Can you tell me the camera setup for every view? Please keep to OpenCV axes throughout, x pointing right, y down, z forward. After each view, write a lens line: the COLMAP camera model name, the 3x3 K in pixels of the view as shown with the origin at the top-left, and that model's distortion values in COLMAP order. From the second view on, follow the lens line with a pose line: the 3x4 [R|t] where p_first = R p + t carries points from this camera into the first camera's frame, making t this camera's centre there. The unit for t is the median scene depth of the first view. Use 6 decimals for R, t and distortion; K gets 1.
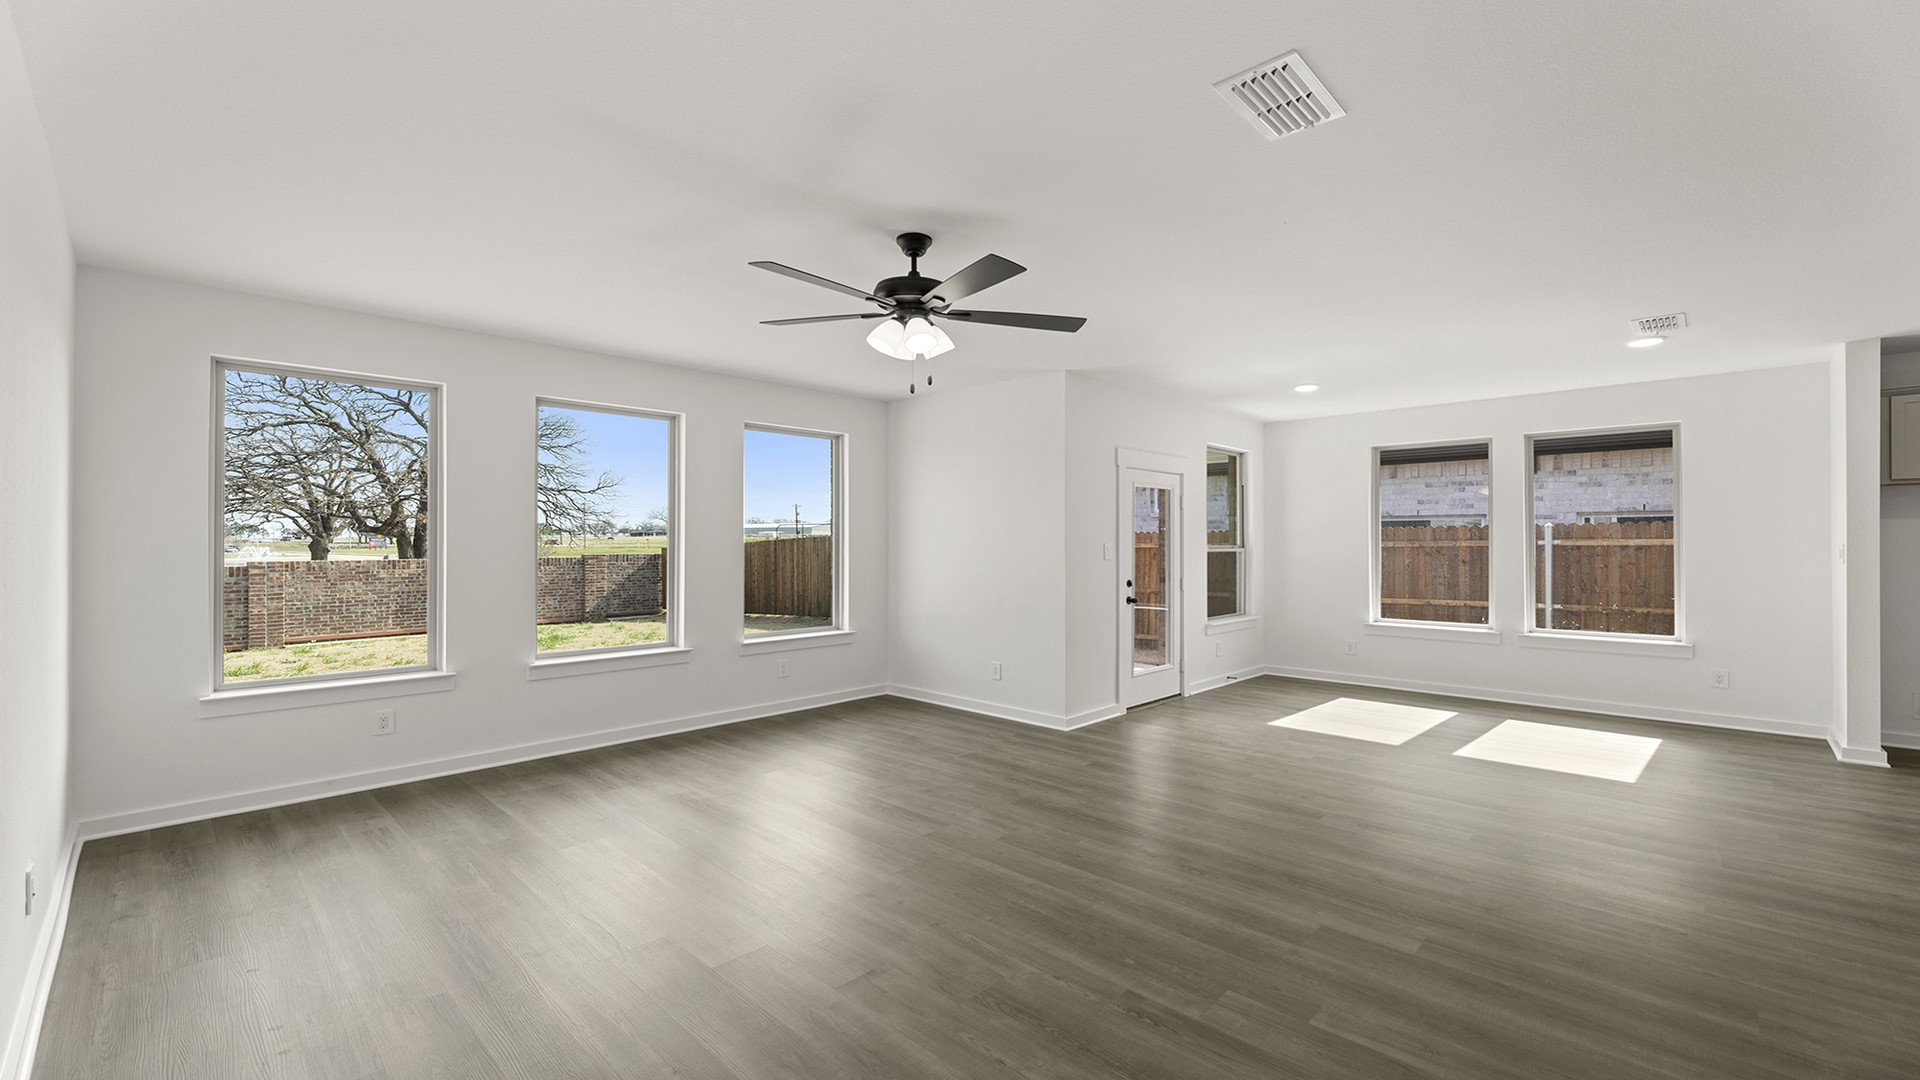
lens RADIAL K [[774.5, 0, 963.1], [0, 774.5, 540.1], [0, 0, 1]] dist [0.003234, -0.000901]
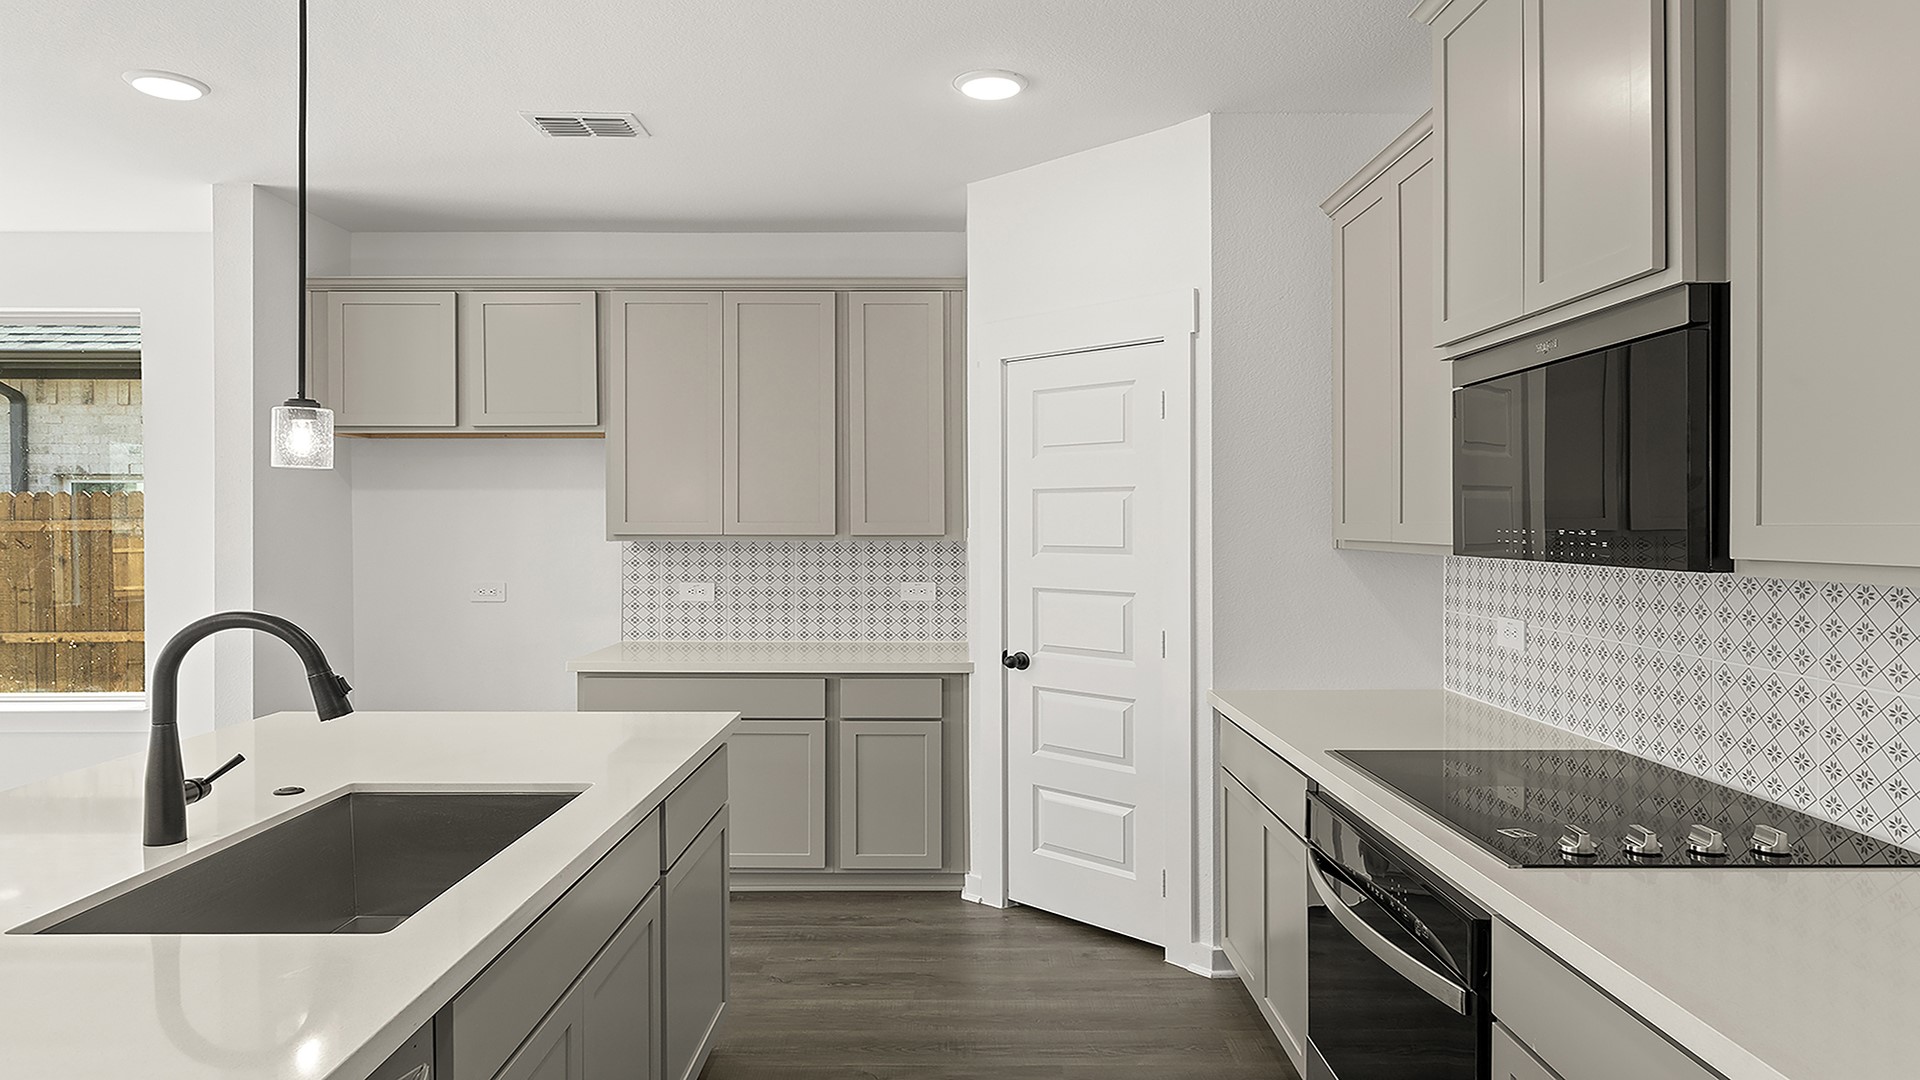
lens RADIAL K [[1190.0, 0, 1006.9], [0, 1190.0, 521.3], [0, 0, 1]] dist [-0.031298, -0.002274]
pose [[0.725541, 0.001038, 0.688179, 0.646372], [-0.004619, 0.999984, 0.003362, -0.005082], [-0.688164, -0.005619, 0.725533, -0.041393]]
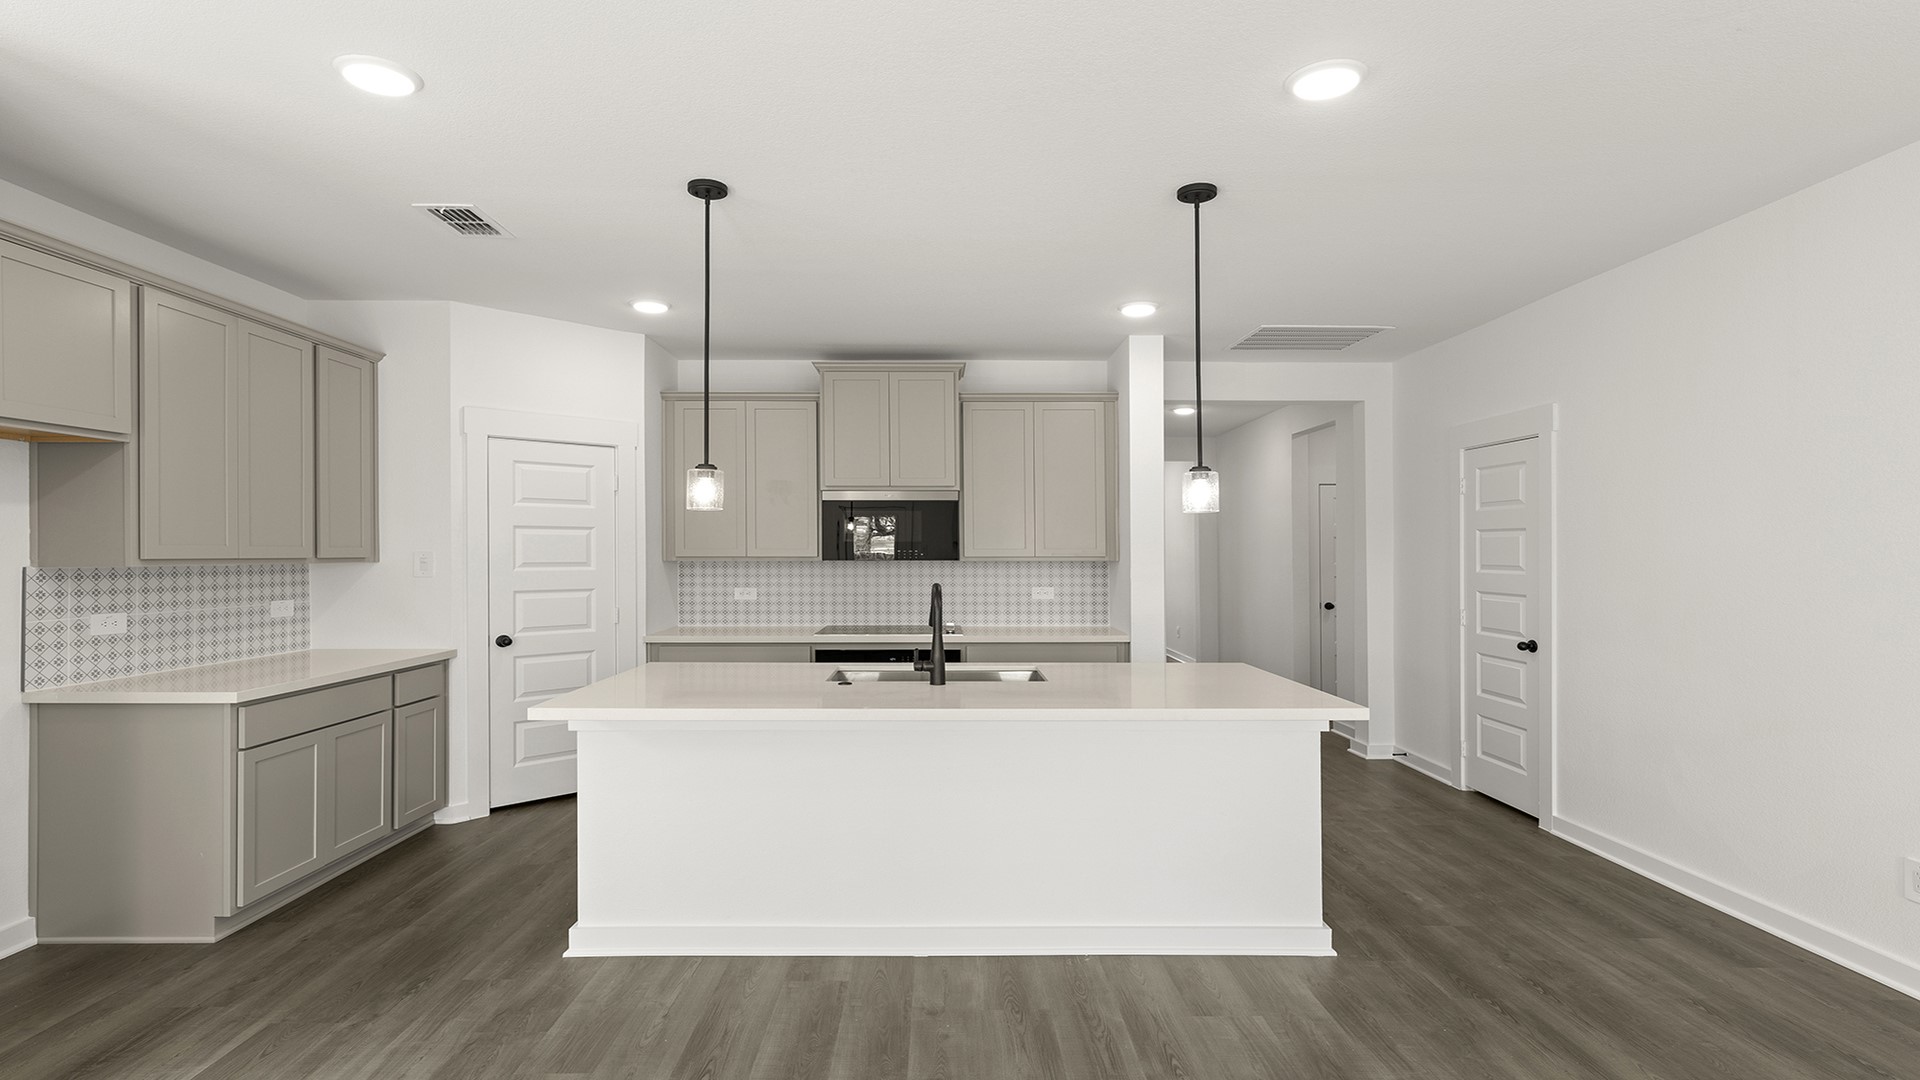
lens RADIAL K [[941.3, 0, 953.3], [0, 941.3, 551.5], [0, 0, 1]] dist [0.003416, 0.000850]
pose [[-0.691322, 0.000482, 0.722547, 0.331233], [-0.004631, 0.999976, -0.005098, 0.002284], [-0.722532, -0.006871, -0.691303, 0.616373]]
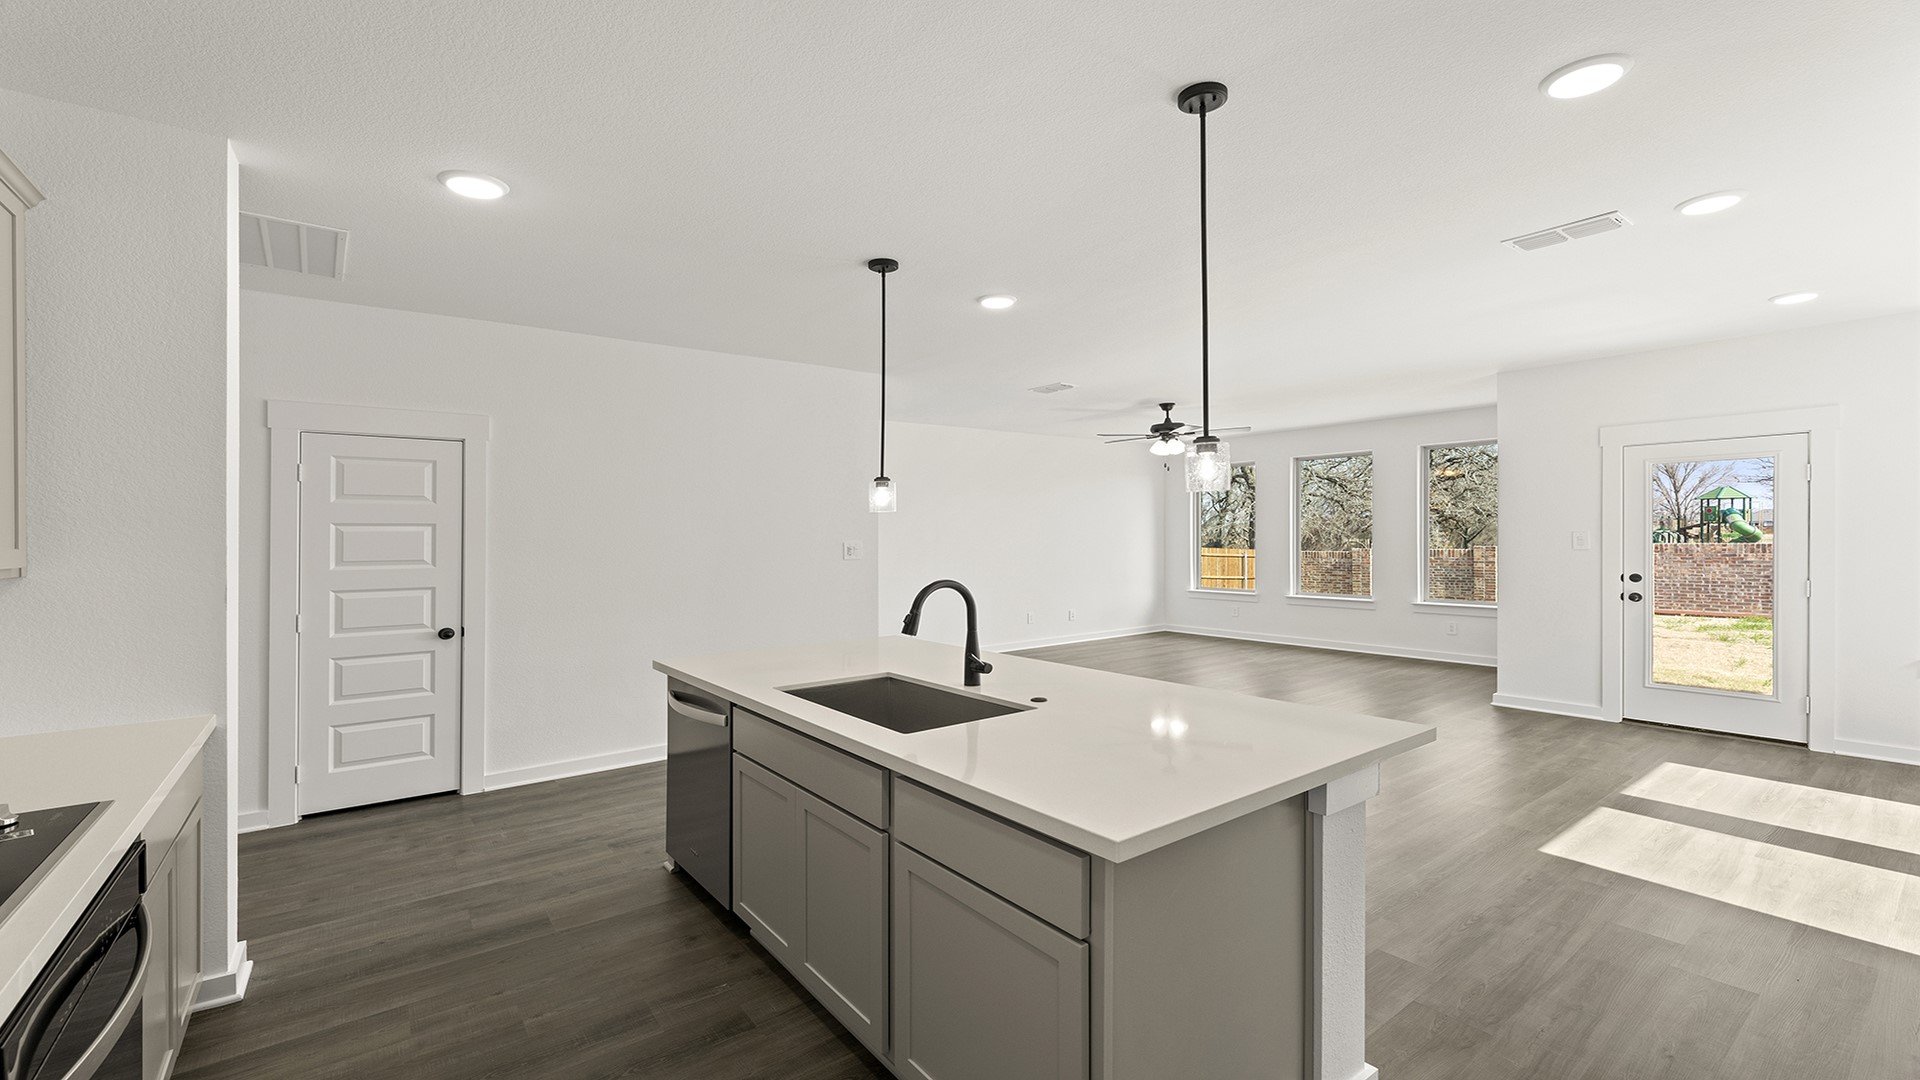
lens RADIAL K [[814.4, 0, 953.4], [0, 814.4, 552.2], [0, 0, 1]] dist [0.008051, 0.000149]
pose [[-0.175228, 0.021801, -0.984287, 1.077085], [0.017006, 0.999673, 0.019115, -0.003114], [0.984381, -0.013390, -0.175541, 0.346295]]
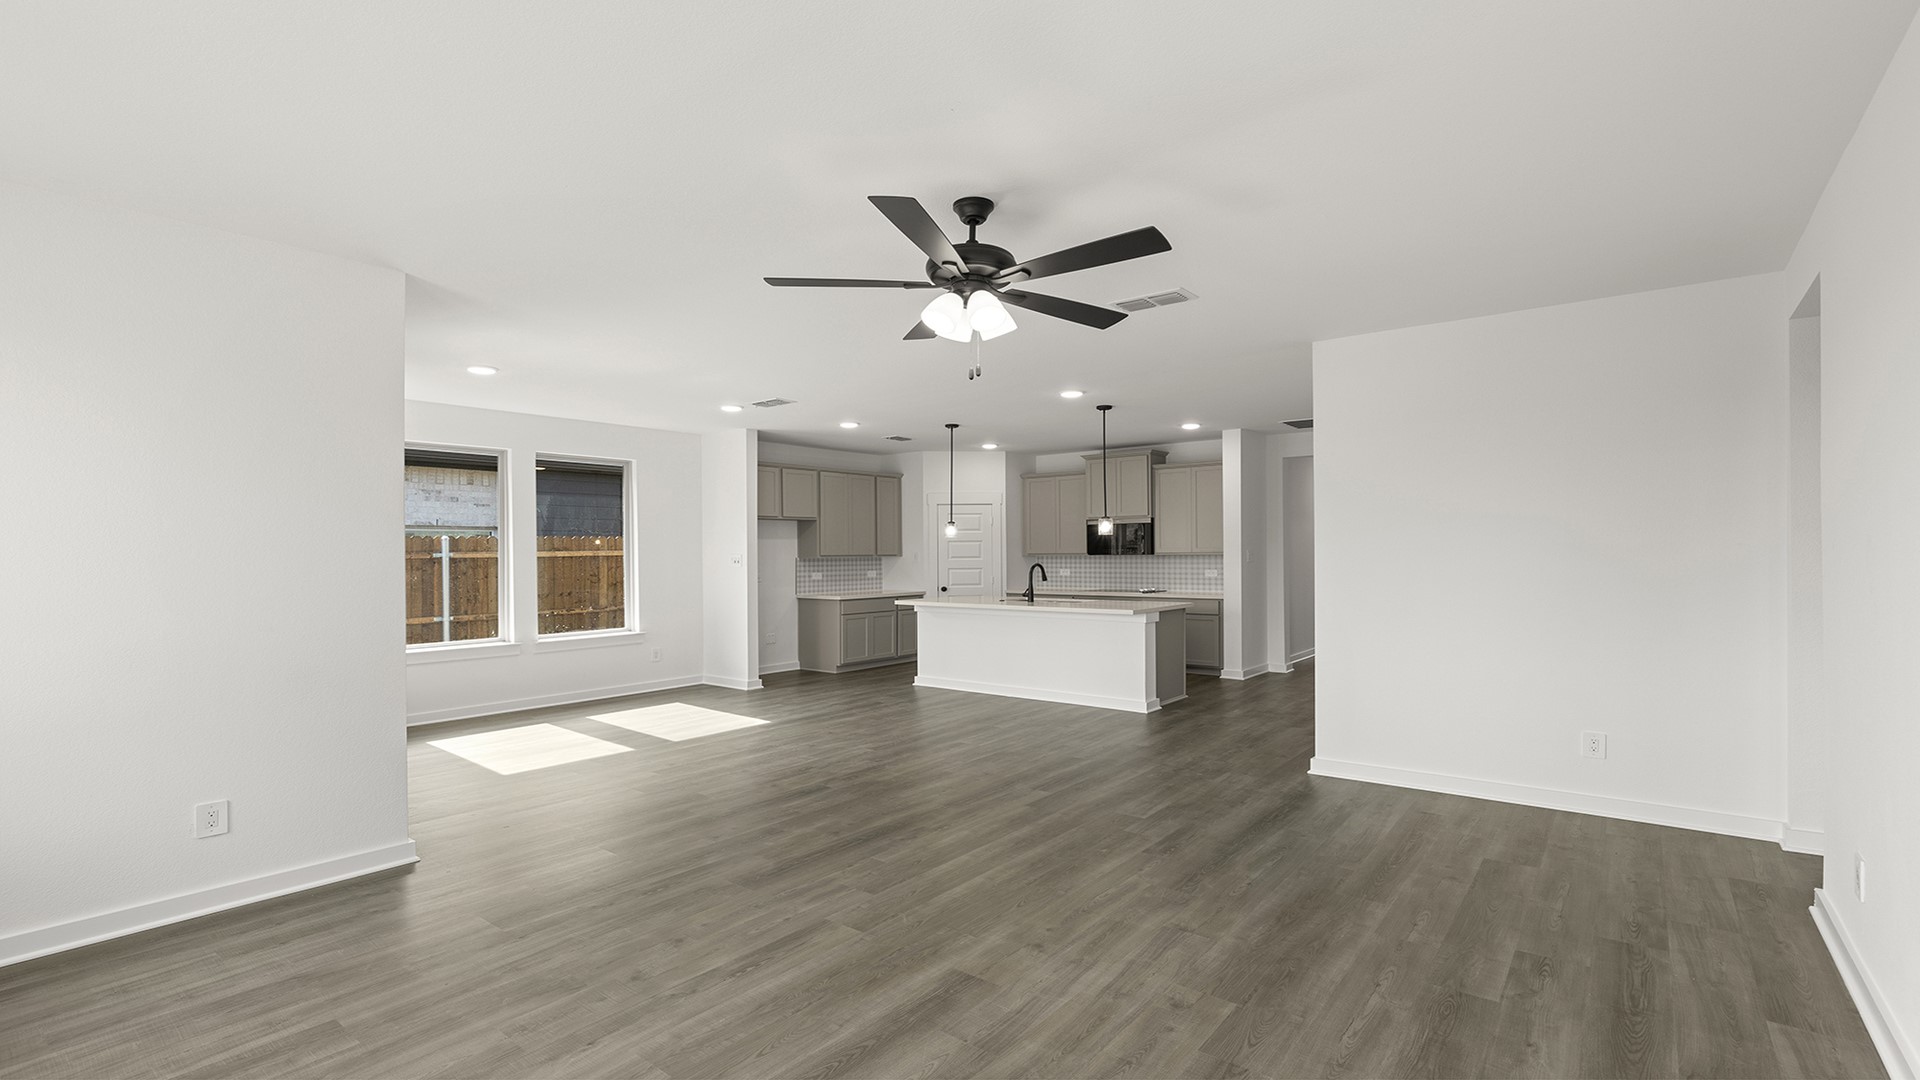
lens RADIAL K [[856.6, 0, 965.7], [0, 856.6, 545.8], [0, 0, 1]] dist [-0.000199, 0.000150]
pose [[-0.092760, 0.008644, 0.995651, -0.449338], [0.002643, 0.999961, -0.008435, 0.002357], [-0.995685, 0.001849, -0.092780, 0.479674]]
